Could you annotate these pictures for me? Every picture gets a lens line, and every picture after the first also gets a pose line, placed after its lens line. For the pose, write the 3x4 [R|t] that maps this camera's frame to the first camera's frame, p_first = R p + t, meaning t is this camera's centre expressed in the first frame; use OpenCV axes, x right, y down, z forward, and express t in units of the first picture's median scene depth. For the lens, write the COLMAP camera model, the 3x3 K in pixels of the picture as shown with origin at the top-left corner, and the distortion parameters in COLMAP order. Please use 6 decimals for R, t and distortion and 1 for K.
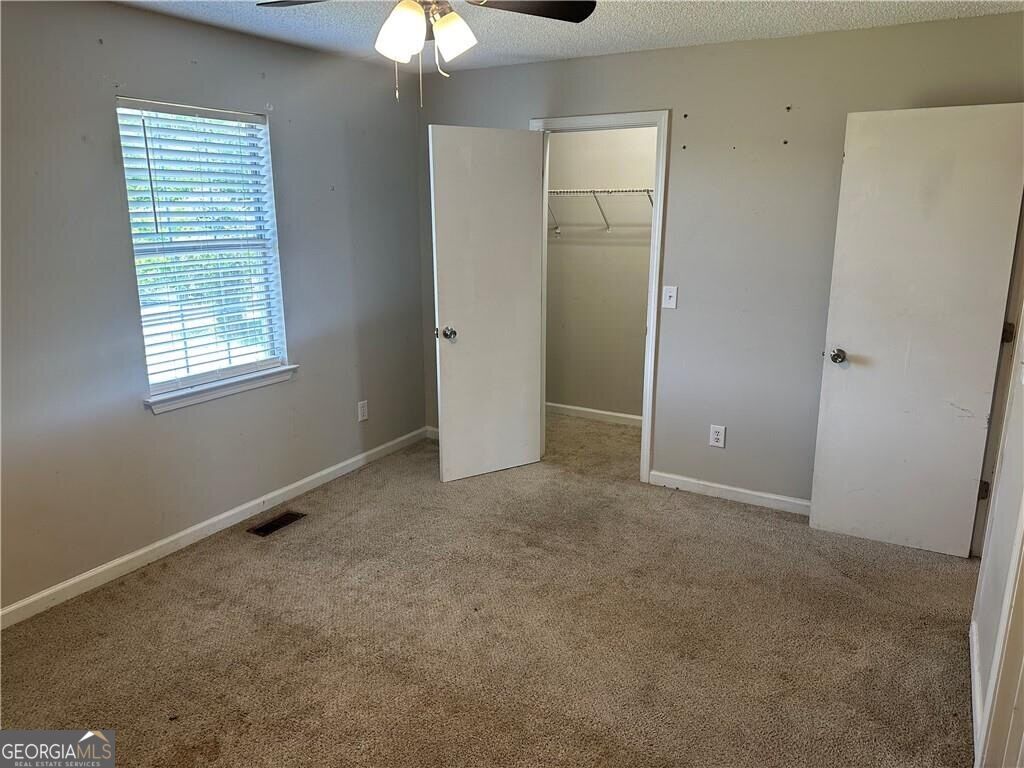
lens RADIAL K [[718.1, 0, 516.5], [0, 718.1, 379.8], [0, 0, 1]] dist [0.107682, -0.147992]
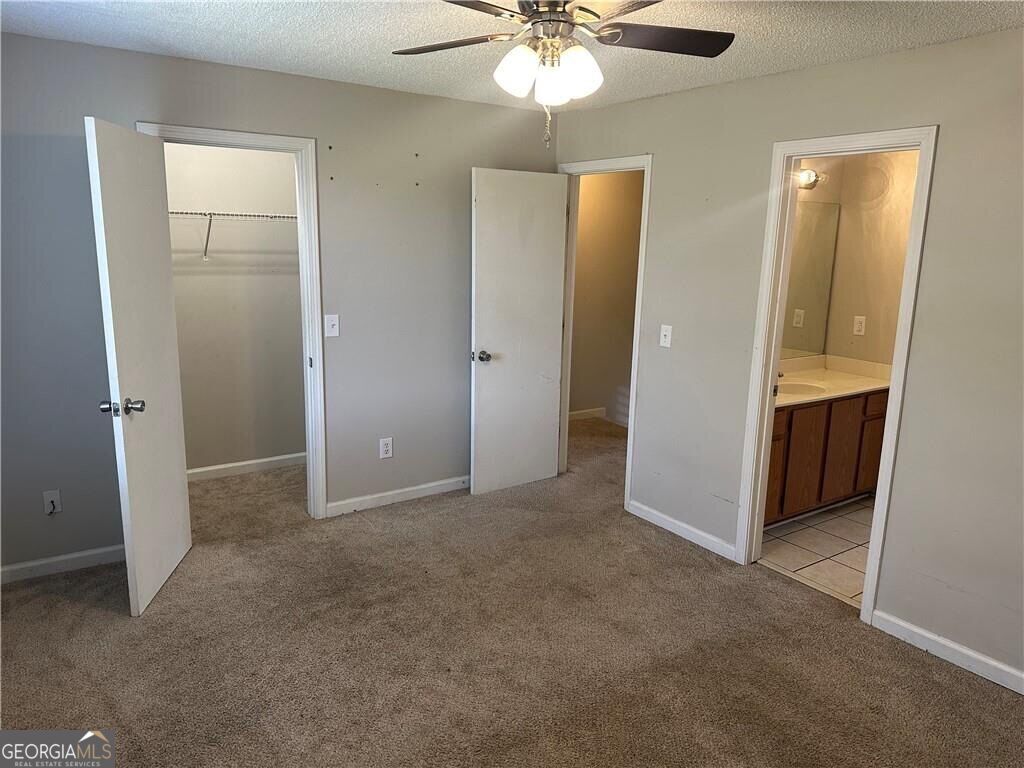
lens RADIAL K [[718.1, 0, 516.5], [0, 718.1, 379.8], [0, 0, 1]] dist [0.107682, -0.147992]
pose [[0.414773, -0.172514, 0.893422, -0.589428], [0.190022, 0.976636, 0.100364, -0.093238], [-0.889862, 0.128141, 0.437864, 0.344802]]
